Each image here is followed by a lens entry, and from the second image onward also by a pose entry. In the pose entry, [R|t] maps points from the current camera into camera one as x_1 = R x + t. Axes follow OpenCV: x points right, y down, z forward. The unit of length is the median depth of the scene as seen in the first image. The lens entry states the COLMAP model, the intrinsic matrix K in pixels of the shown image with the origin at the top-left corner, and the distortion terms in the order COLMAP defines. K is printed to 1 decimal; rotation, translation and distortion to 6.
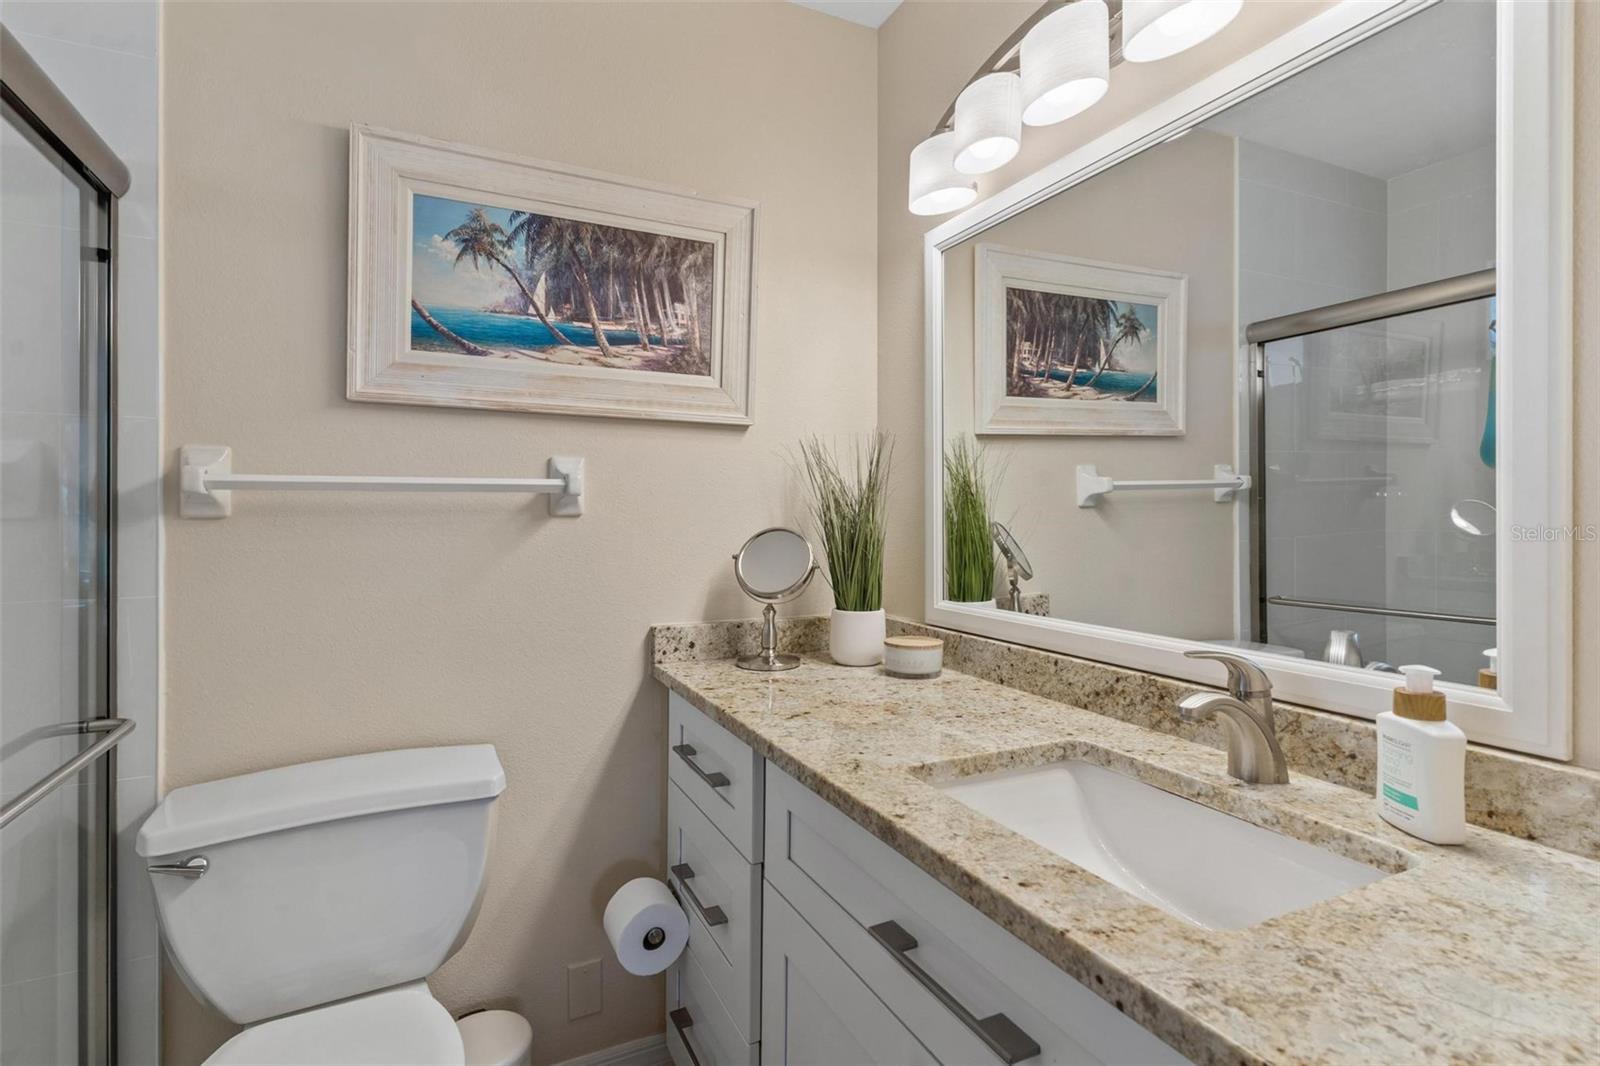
lens RADIAL K [[763.7, 0, 799.0], [0, 763.7, 509.4], [0, 0, 1]] dist [-0.002546, 0.000896]
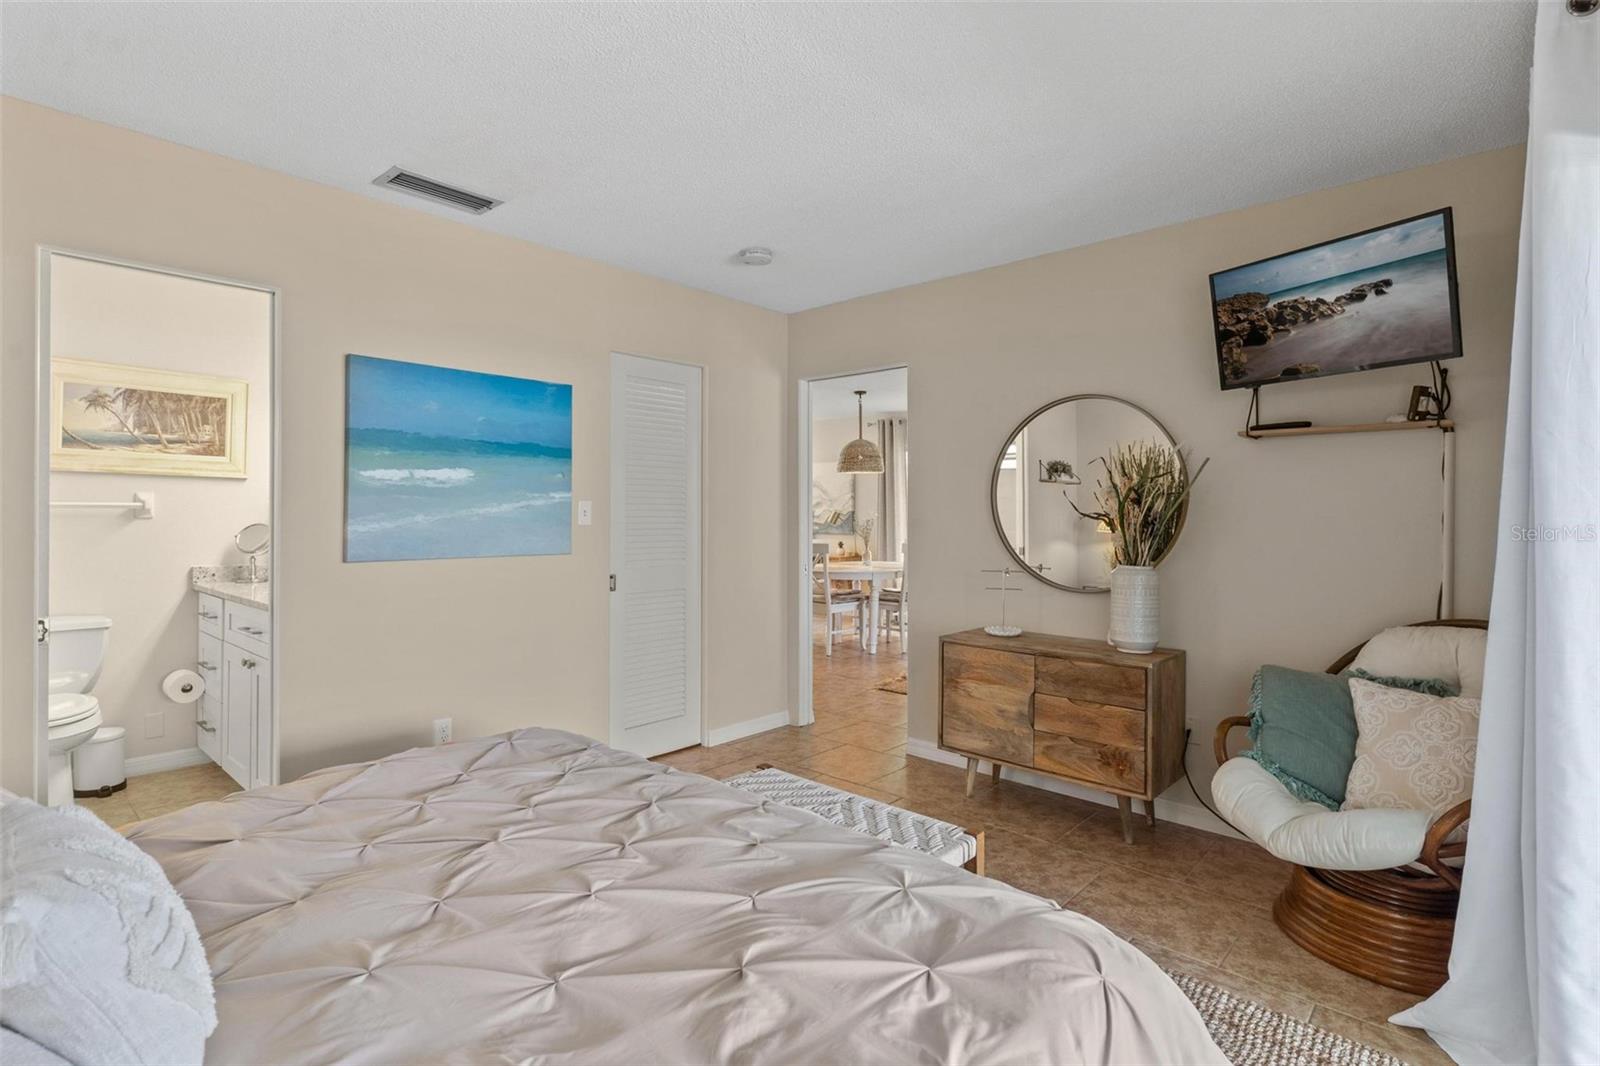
lens RADIAL K [[763.7, 0, 792.7], [0, 763.7, 517.8], [0, 0, 1]] dist [-0.002546, 0.000896]
pose [[0.931230, 0.000617, 0.364433, 0.695178], [-0.001433, 0.999997, 0.001969, 0.000030], [-0.364430, -0.002356, 0.931228, -1.903903]]
